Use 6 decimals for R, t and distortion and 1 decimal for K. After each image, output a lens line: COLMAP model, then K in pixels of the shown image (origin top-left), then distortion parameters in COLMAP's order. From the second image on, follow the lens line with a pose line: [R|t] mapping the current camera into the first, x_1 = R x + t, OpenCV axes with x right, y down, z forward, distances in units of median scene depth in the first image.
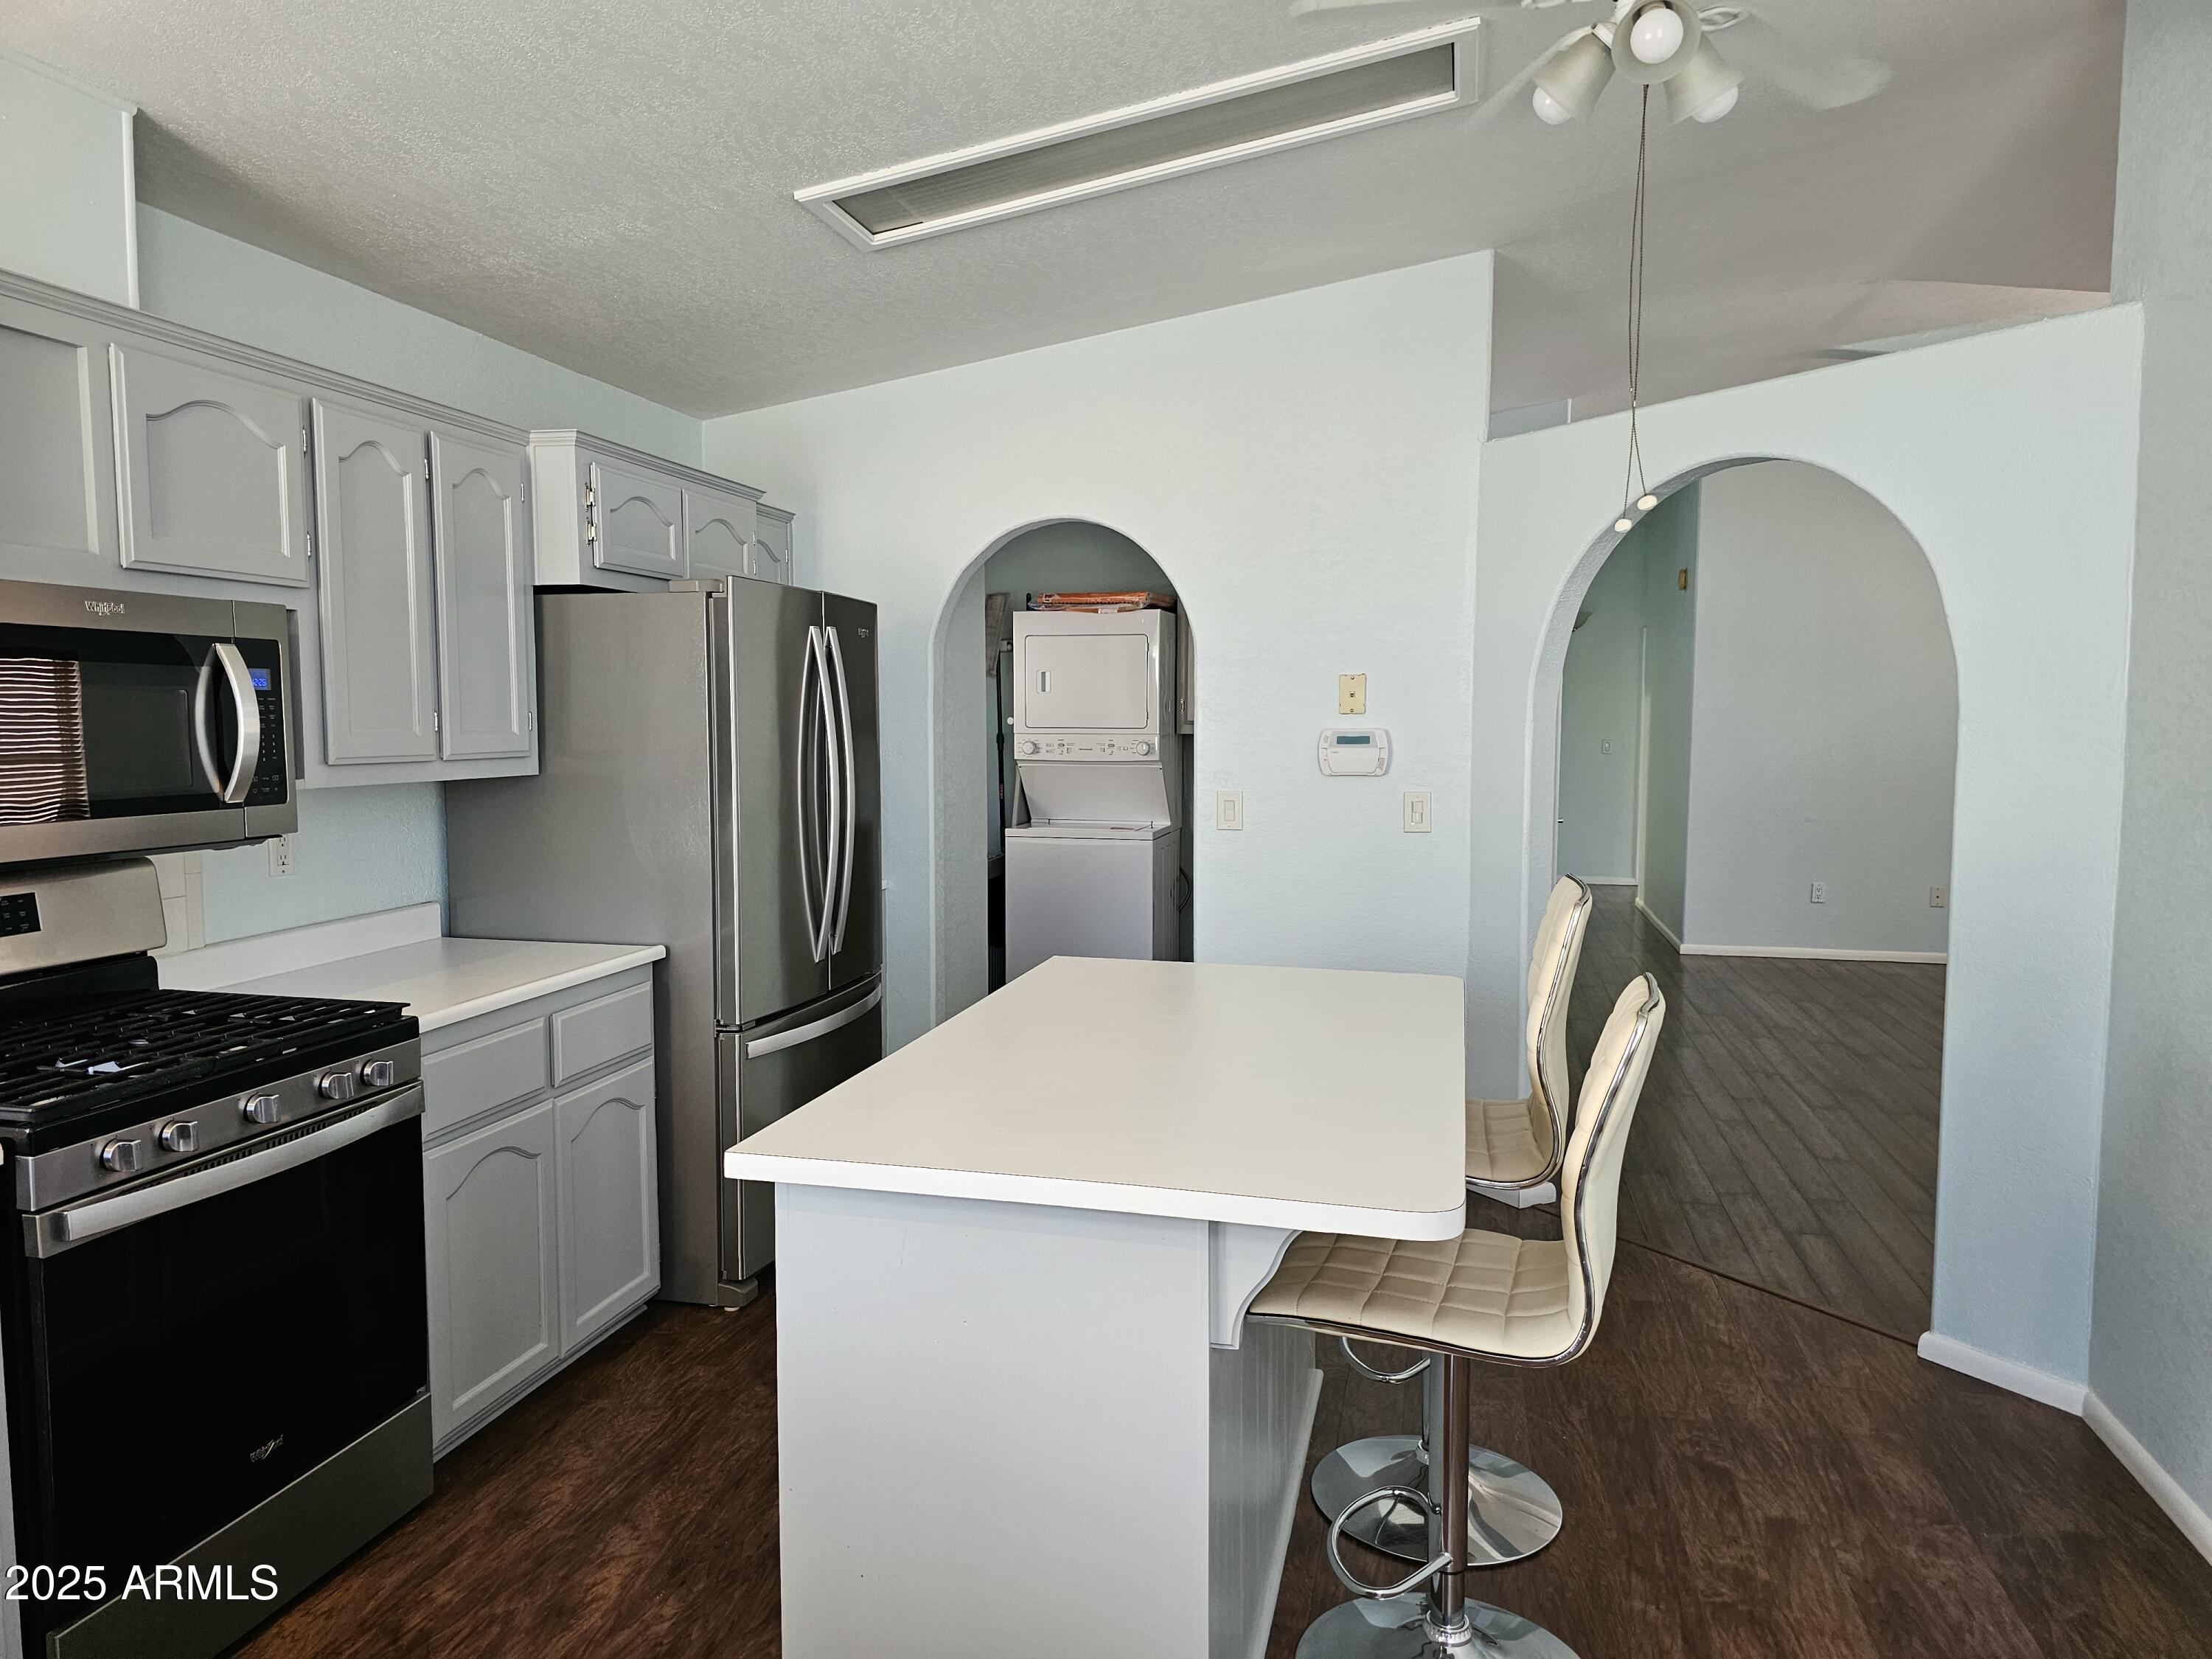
lens RADIAL K [[1511.7, 0, 1108.1], [0, 1511.7, 827.1], [0, 0, 1]] dist [0.050316, -0.046825]
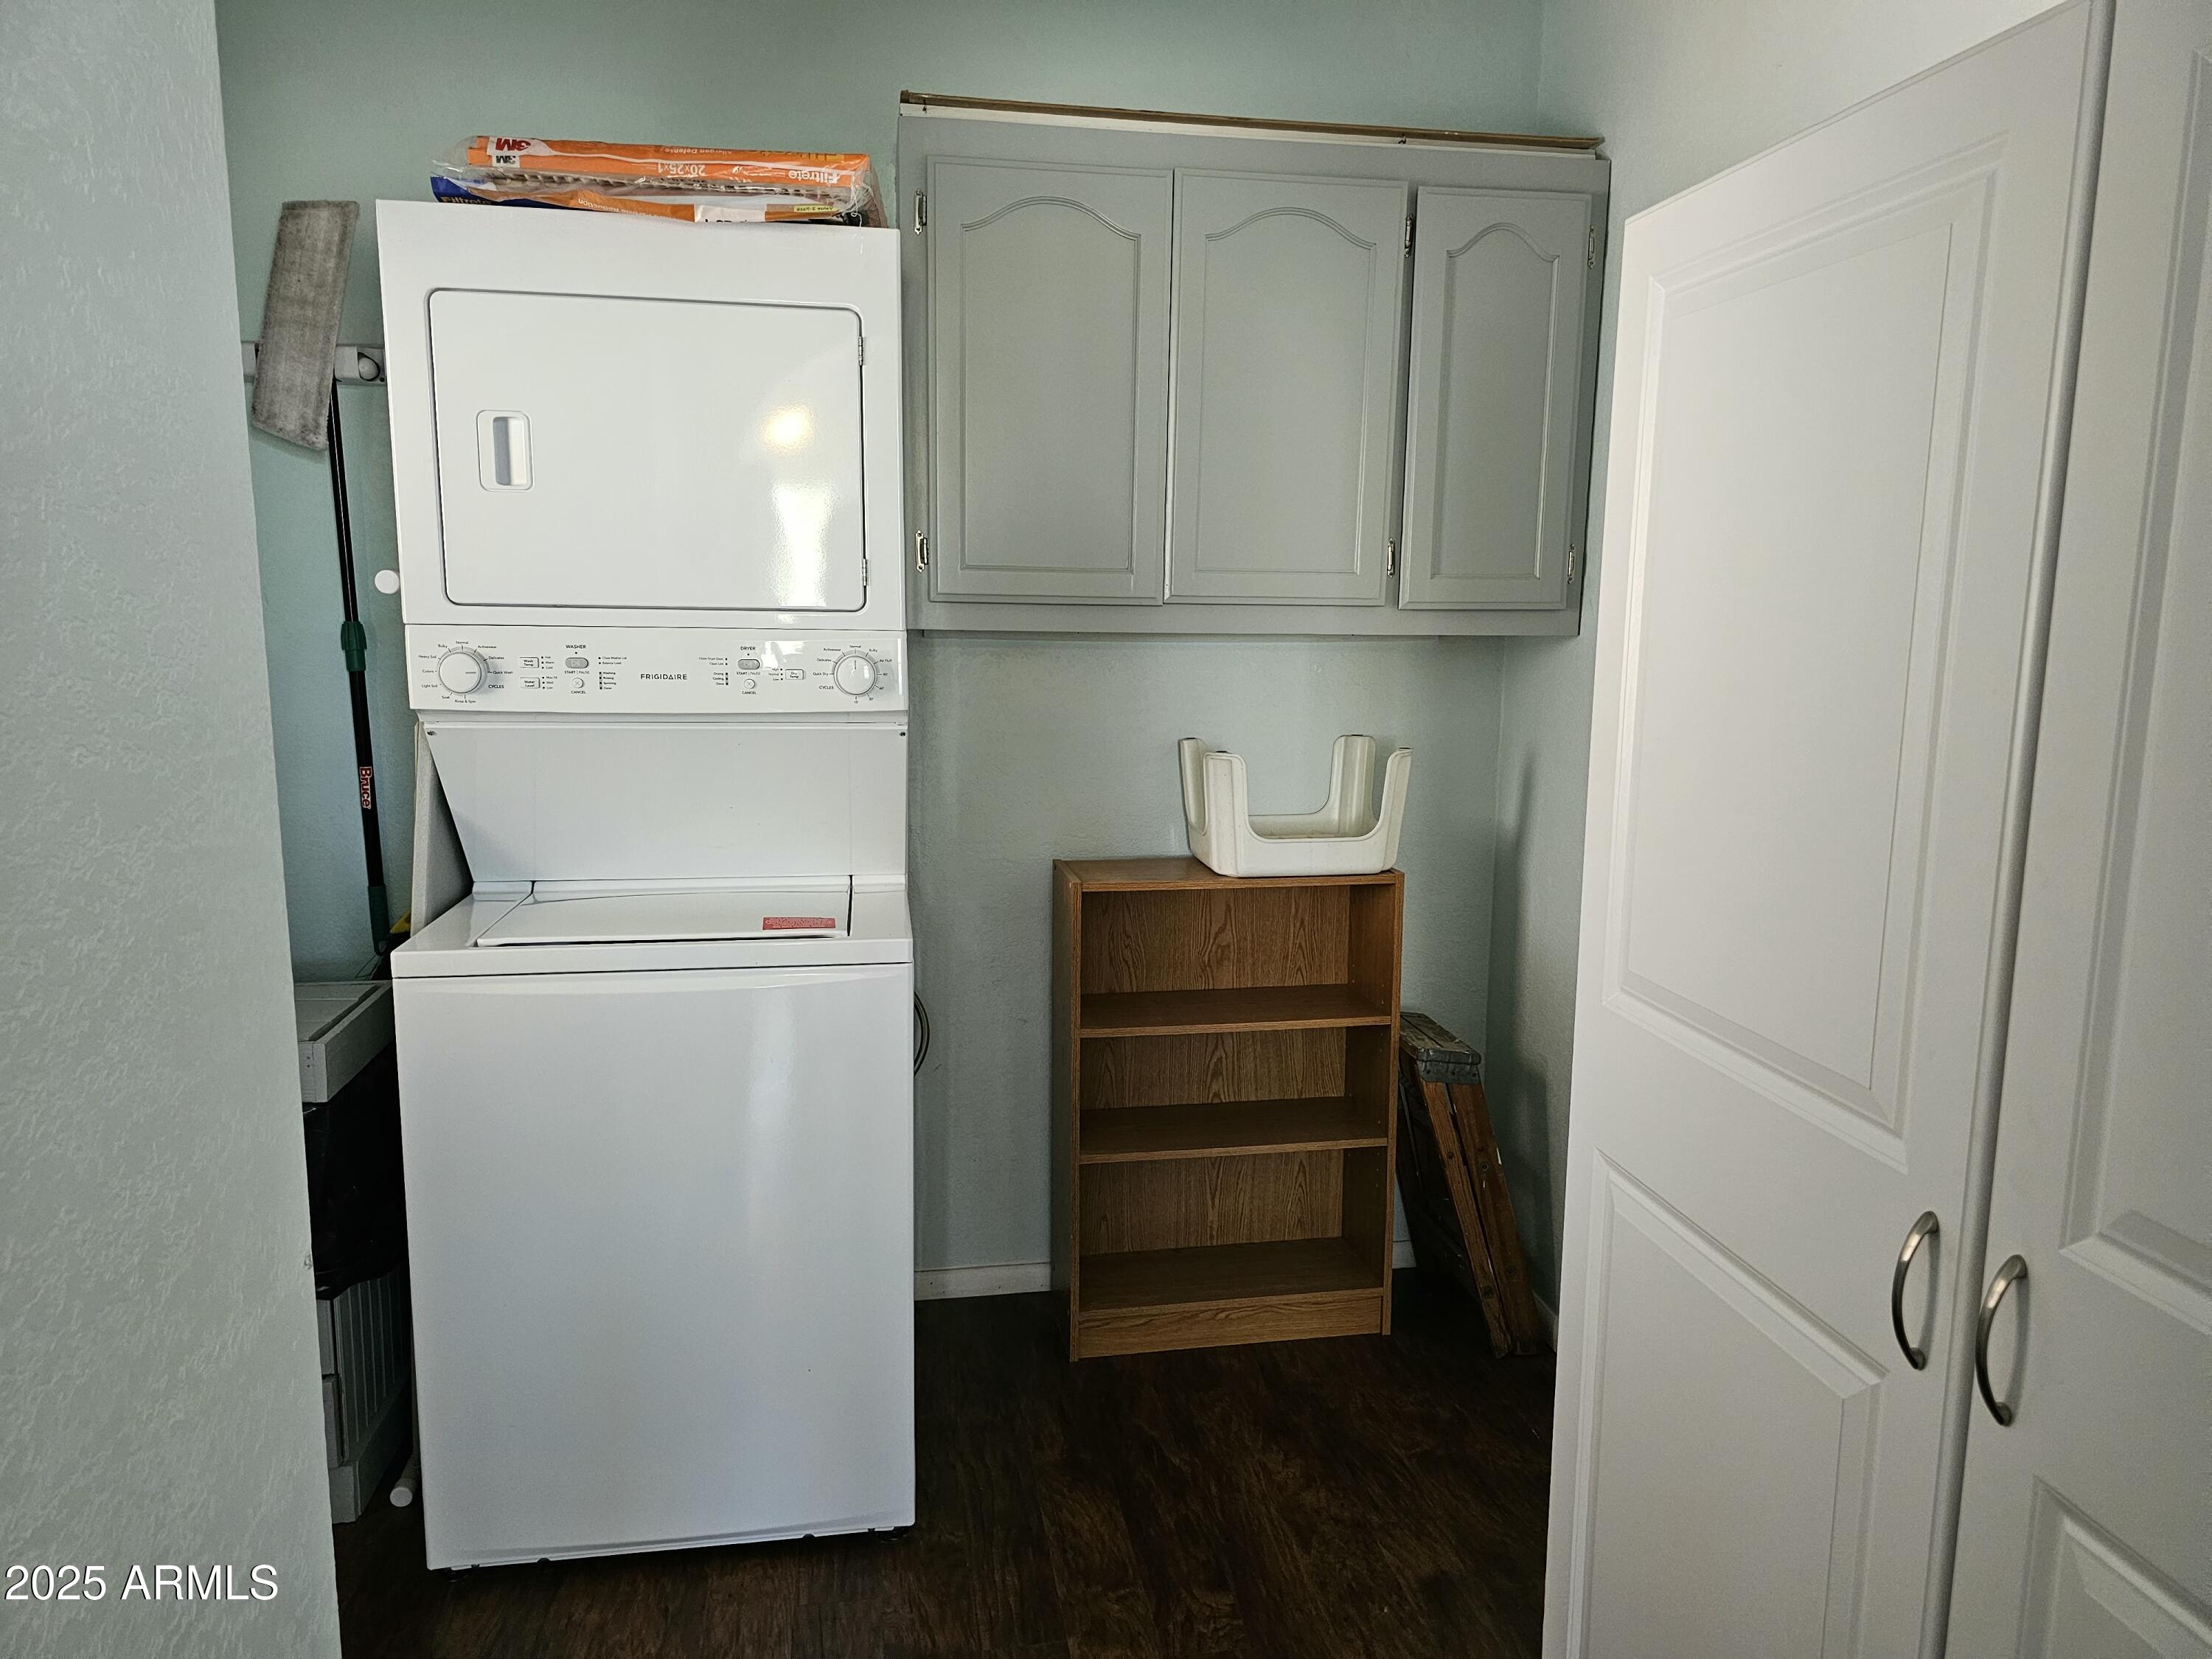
lens RADIAL K [[1511.7, 0, 1098.0], [0, 1511.7, 822.2], [0, 0, 1]] dist [0.050316, -0.046825]
pose [[0.928938, -0.040293, 0.368037, -0.048400], [0.016594, 0.997592, 0.067334, -0.041306], [-0.369864, -0.056442, 0.927370, 0.678624]]
